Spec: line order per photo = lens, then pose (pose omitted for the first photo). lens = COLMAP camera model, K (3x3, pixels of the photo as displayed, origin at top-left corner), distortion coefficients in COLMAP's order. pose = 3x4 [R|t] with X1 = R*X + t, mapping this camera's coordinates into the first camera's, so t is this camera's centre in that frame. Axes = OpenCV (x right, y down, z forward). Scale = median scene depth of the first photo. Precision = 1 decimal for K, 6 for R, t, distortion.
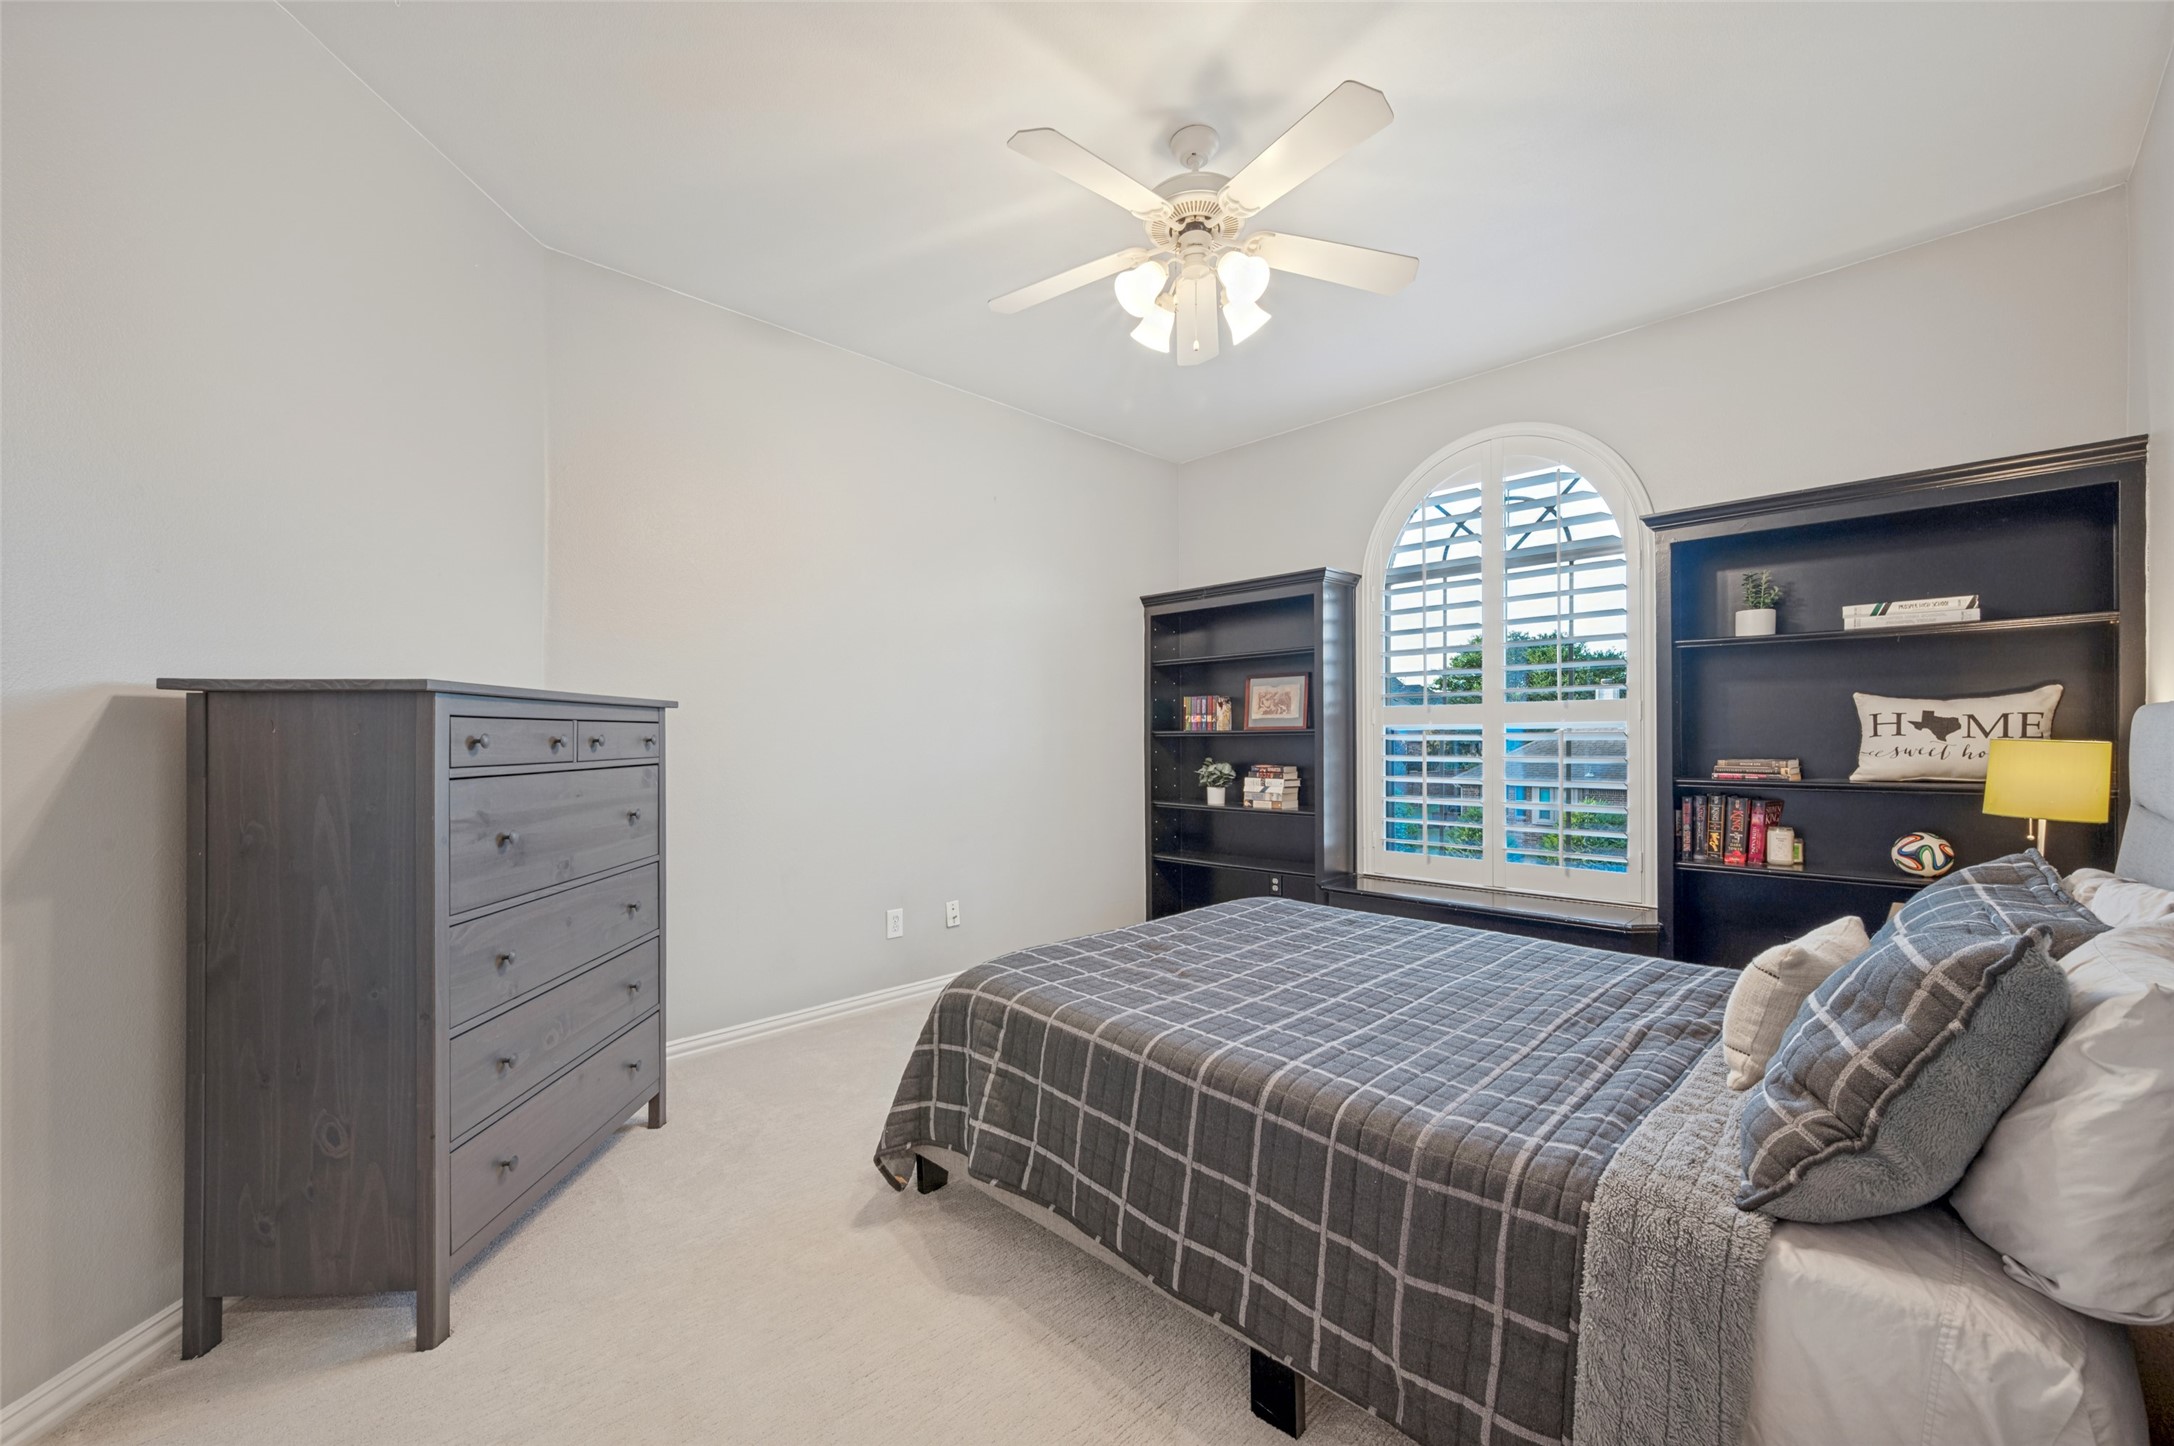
lens RADIAL K [[887.1, 0, 1085.7], [0, 887.1, 729.2], [0, 0, 1]] dist [-0.001306, -0.000013]
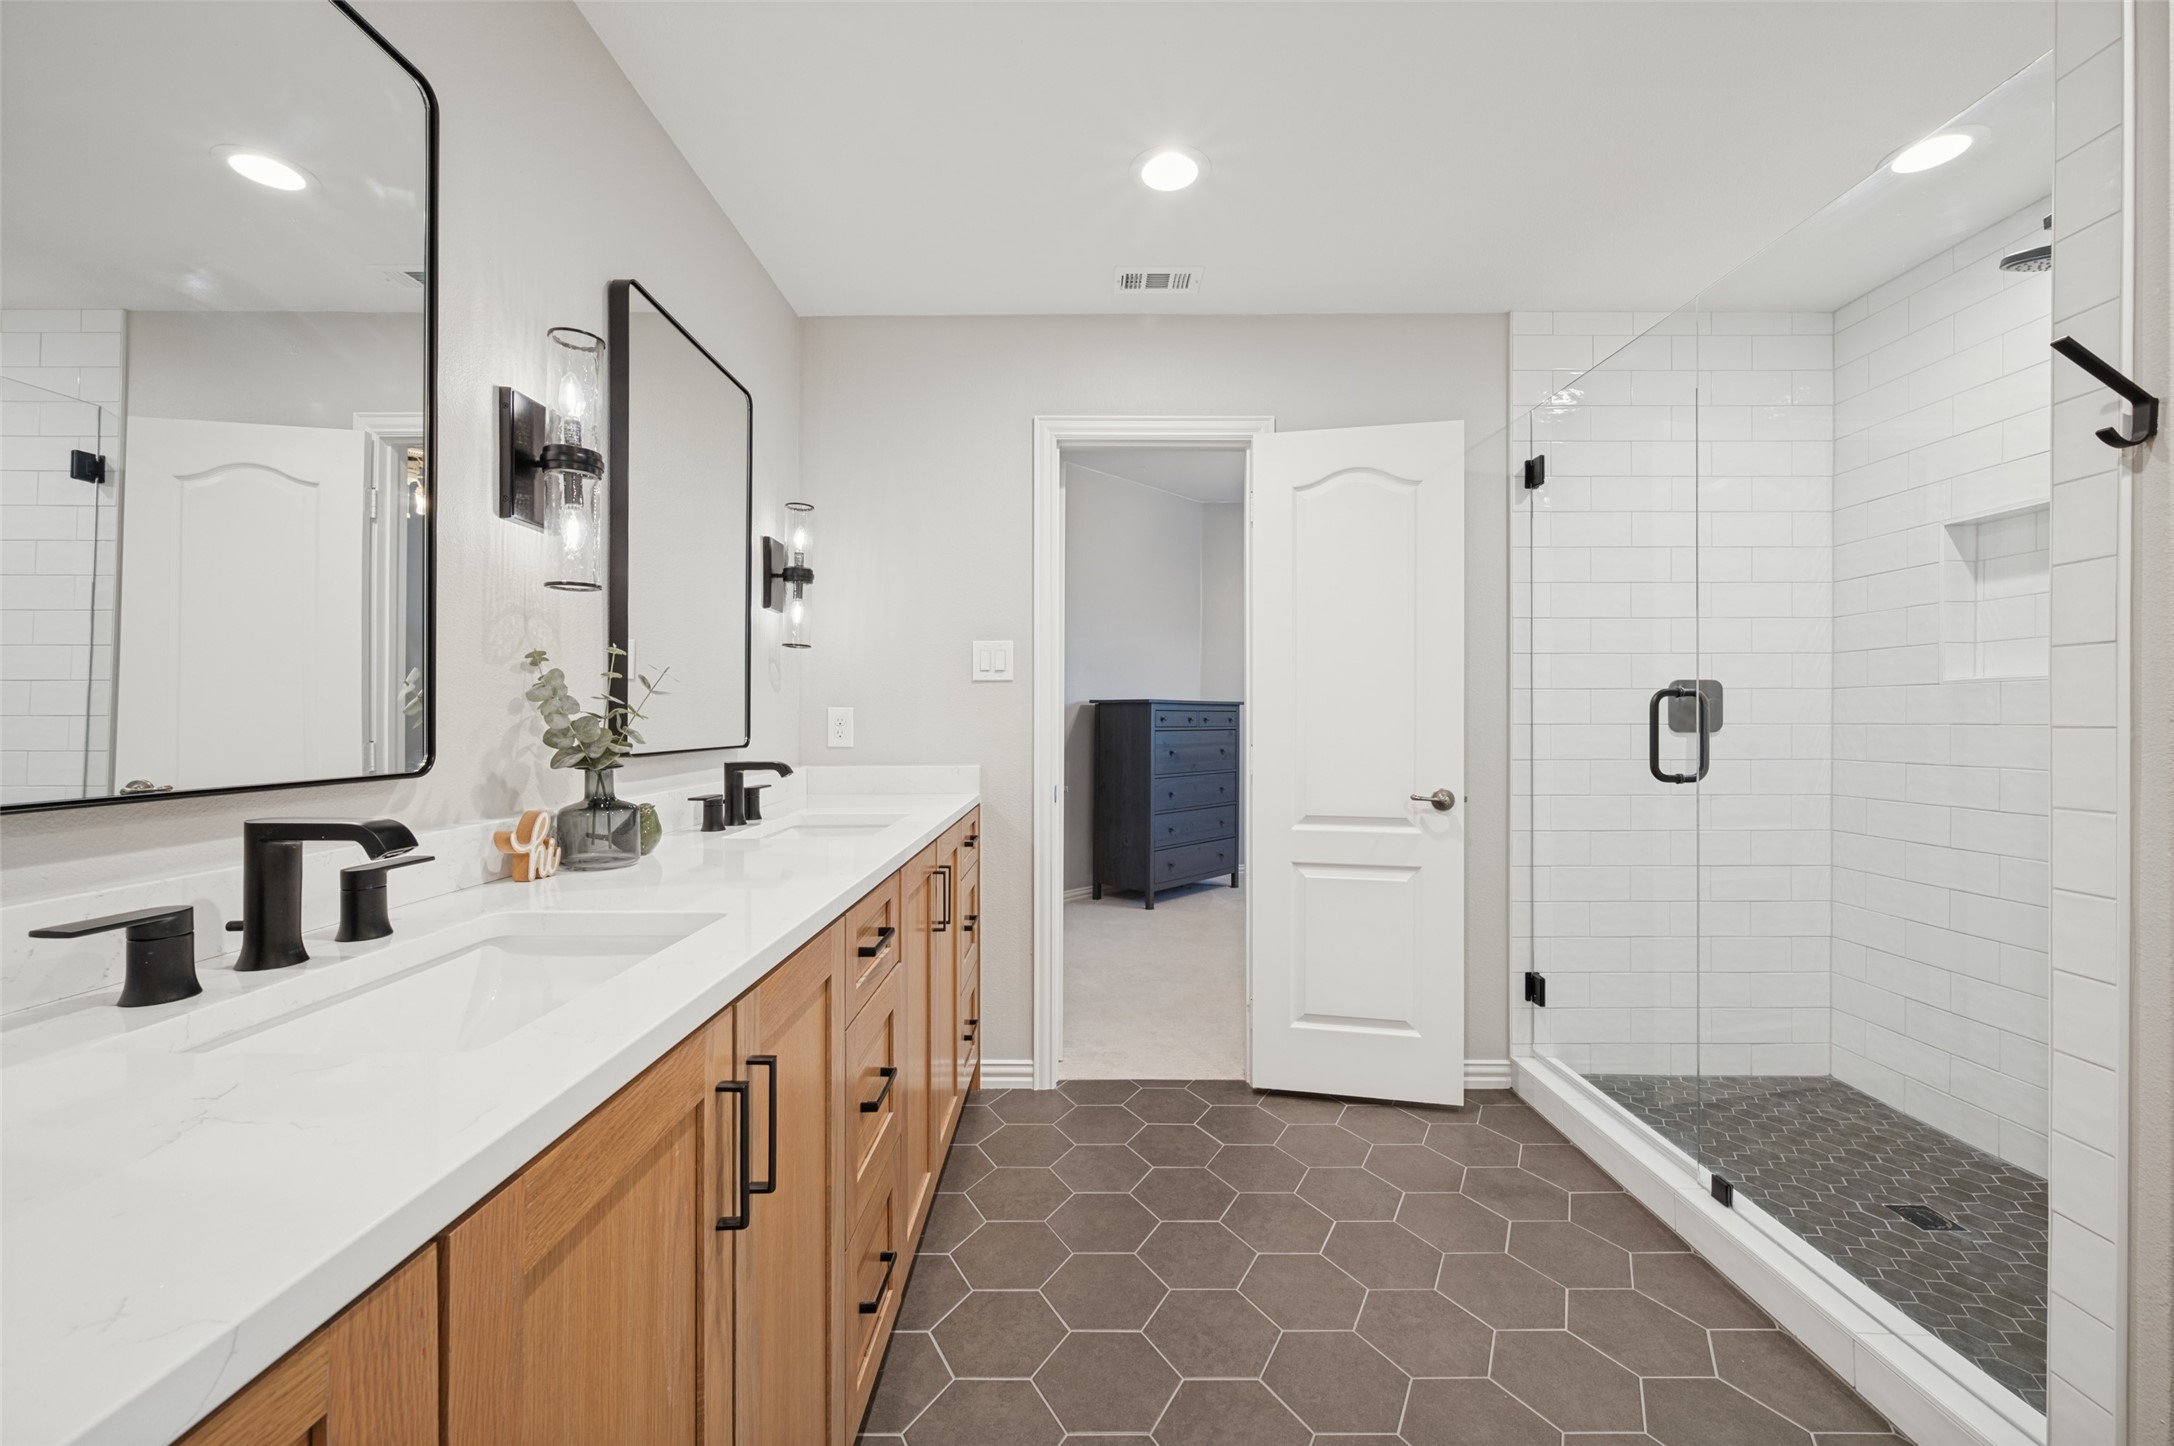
lens RADIAL K [[887.1, 0, 1085.7], [0, 887.1, 729.2], [0, 0, 1]] dist [-0.001306, -0.000013]
pose [[0.711179, 0.015625, -0.702837, 1.043879], [-0.004914, 0.999839, 0.017256, -0.000517], [0.702994, -0.008818, 0.711141, -1.113968]]
